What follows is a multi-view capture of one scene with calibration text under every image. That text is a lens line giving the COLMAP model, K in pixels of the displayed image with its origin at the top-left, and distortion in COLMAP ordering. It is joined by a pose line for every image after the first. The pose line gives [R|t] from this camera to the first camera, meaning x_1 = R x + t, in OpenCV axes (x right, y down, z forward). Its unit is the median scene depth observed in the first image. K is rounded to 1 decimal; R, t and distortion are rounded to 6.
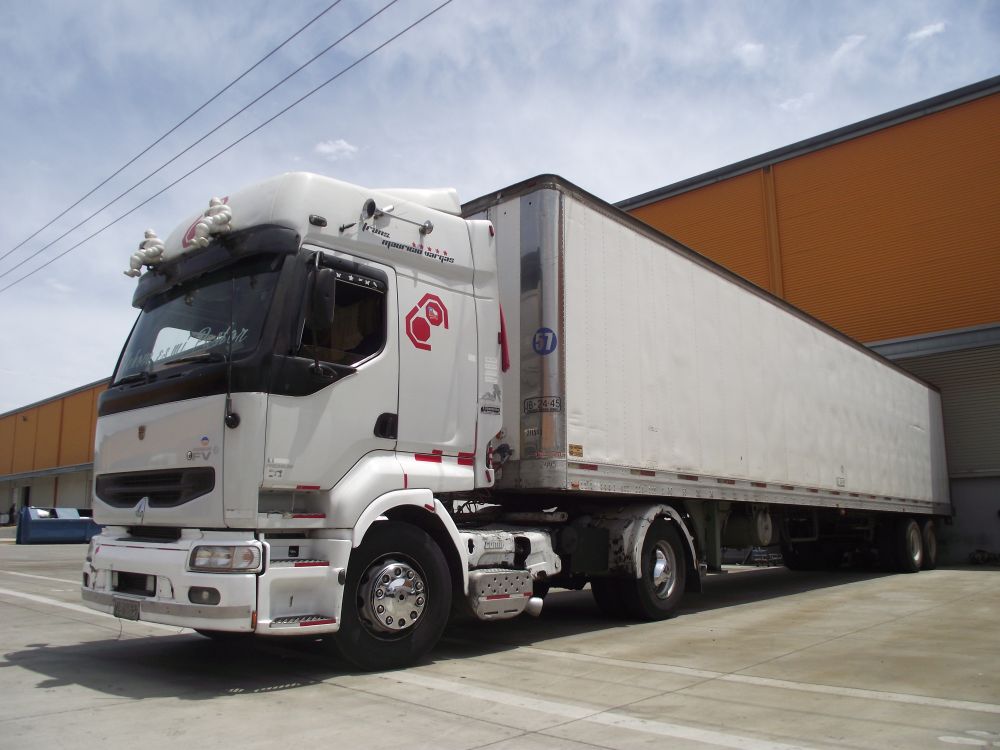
lens RADIAL K [[794.8, 0, 503.9], [0, 794.8, 378.8], [0, 0, 1]] dist [-0.060532, 0.006251]
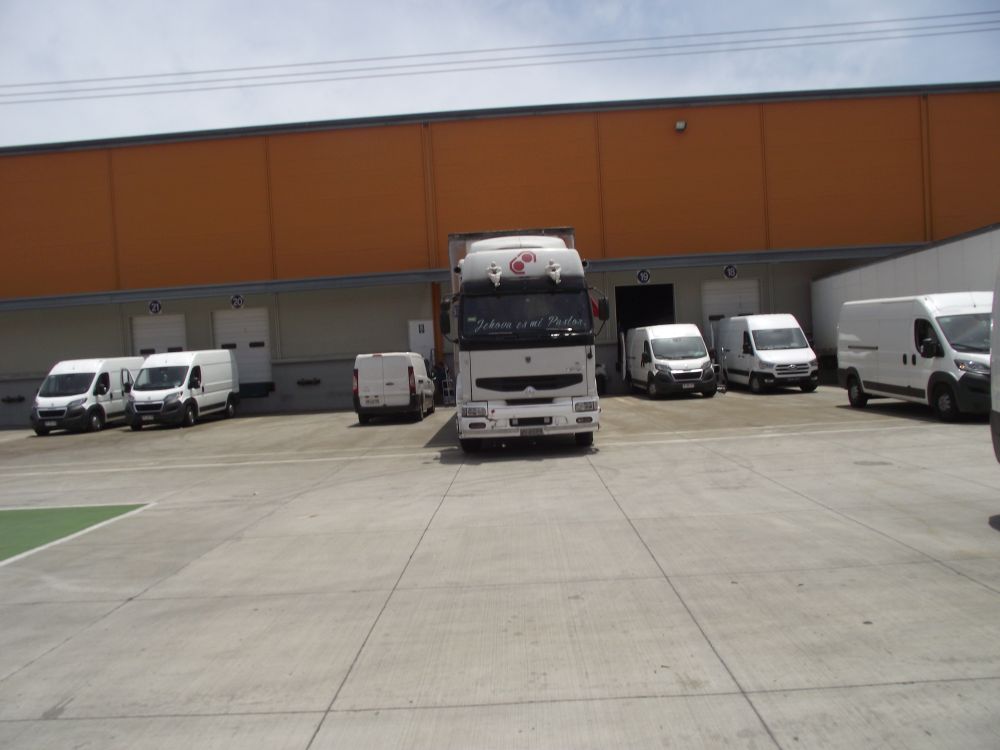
lens RADIAL K [[794.8, 0, 503.9], [0, 794.8, 378.8], [0, 0, 1]] dist [-0.060532, 0.006251]
pose [[0.750562, -0.056895, 0.658346, -2.034865], [-0.066000, 0.984850, 0.160357, -0.247369], [-0.657495, -0.163809, 0.735436, -0.706661]]
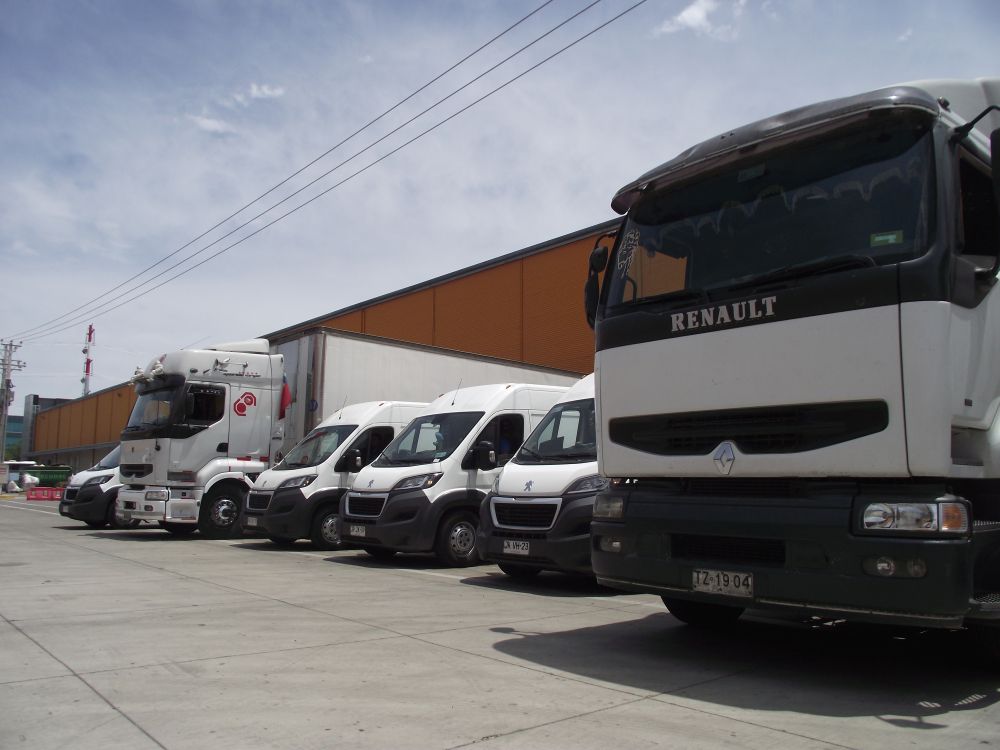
lens RADIAL K [[780.0, 0, 500.0], [0, 780.0, 375.0], [0, 0, 1]] dist [-0.059151, 0.001641]
pose [[0.995138, 0.000115, -0.098492, 1.010557], [0.003549, 0.999308, 0.037026, -0.270032], [0.098428, -0.037195, 0.994449, -1.430707]]
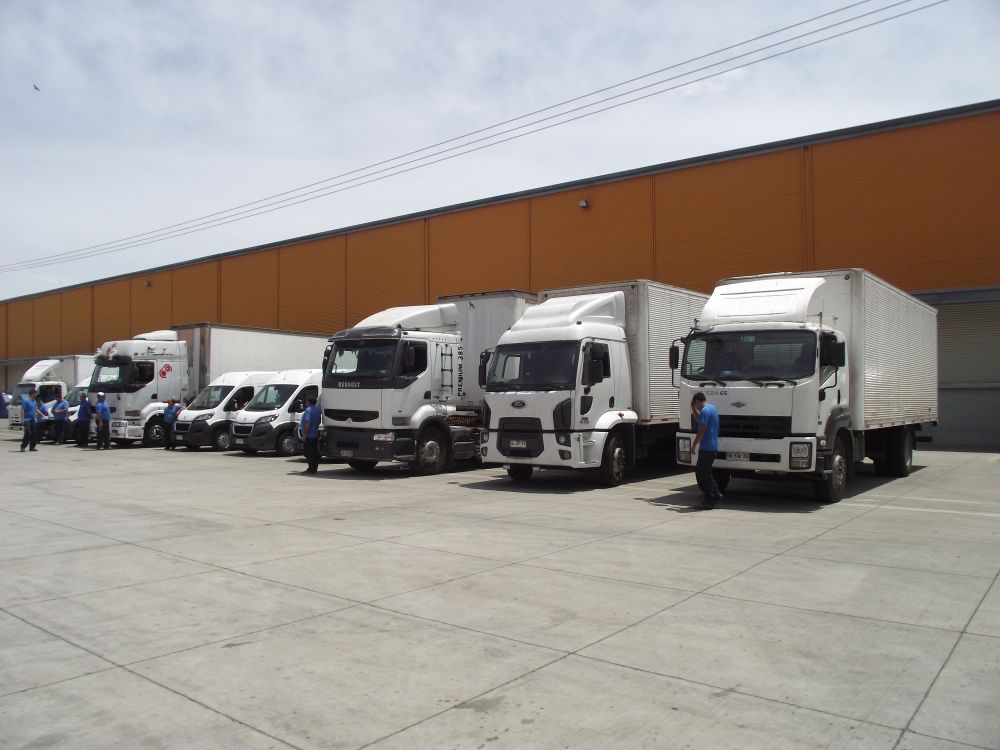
lens RADIAL K [[776.2, 0, 480.8], [0, 776.2, 373.4], [0, 0, 1]] dist [-0.043120, 0.004421]
pose [[0.997667, 0.006074, 0.067998, 1.450558], [-0.016593, 0.987741, 0.155219, -0.804512], [-0.066222, -0.155985, 0.985537, -3.544450]]
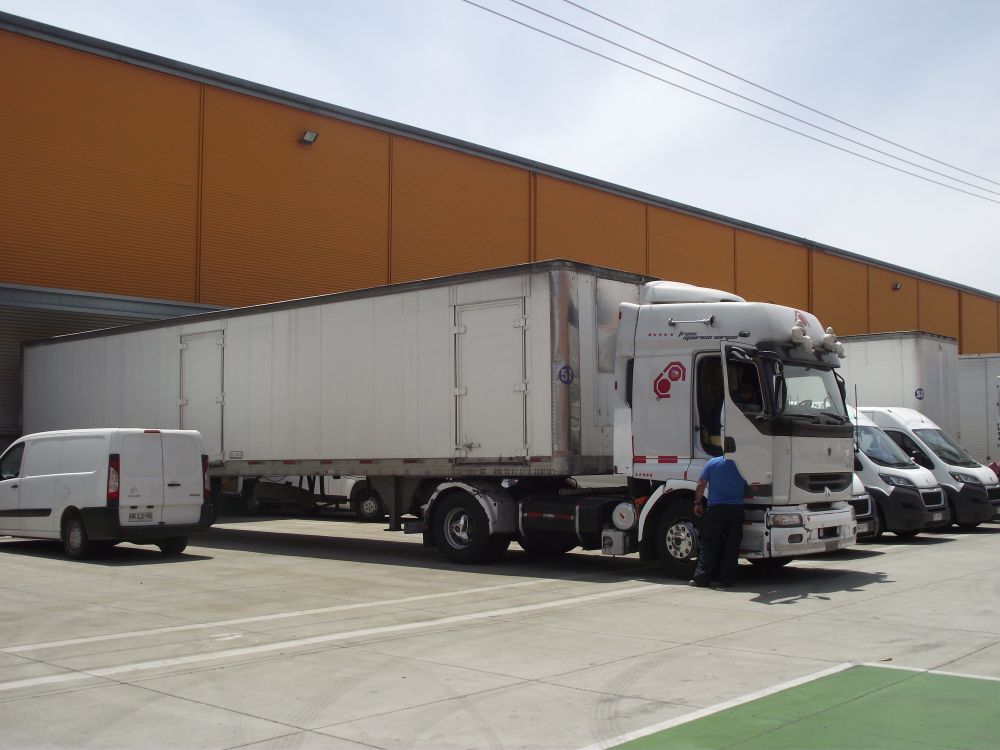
lens RADIAL K [[1133.3, 0, 501.2], [0, 1133.3, 432.1], [0, 0, 1]] dist [-0.022103, -0.018462]
pose [[-0.016197, 0.018261, 0.999702, -2.991098], [-0.179031, 0.983622, -0.020868, 0.208134], [-0.983710, -0.179316, -0.012662, 1.737798]]
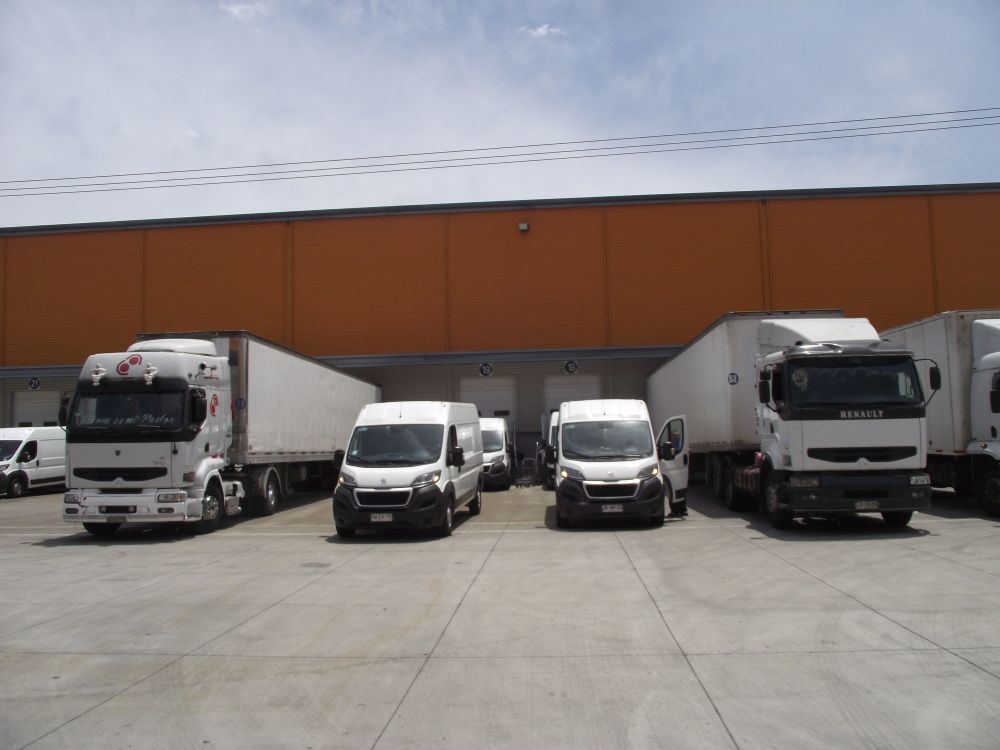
lens RADIAL K [[794.8, 0, 503.9], [0, 794.8, 378.8], [0, 0, 1]] dist [-0.060532, 0.006251]
pose [[0.780350, 0.032155, 0.624516, -1.061588], [-0.093132, 0.993516, 0.065217, -0.453002], [-0.618369, -0.109055, 0.778285, -1.746361]]
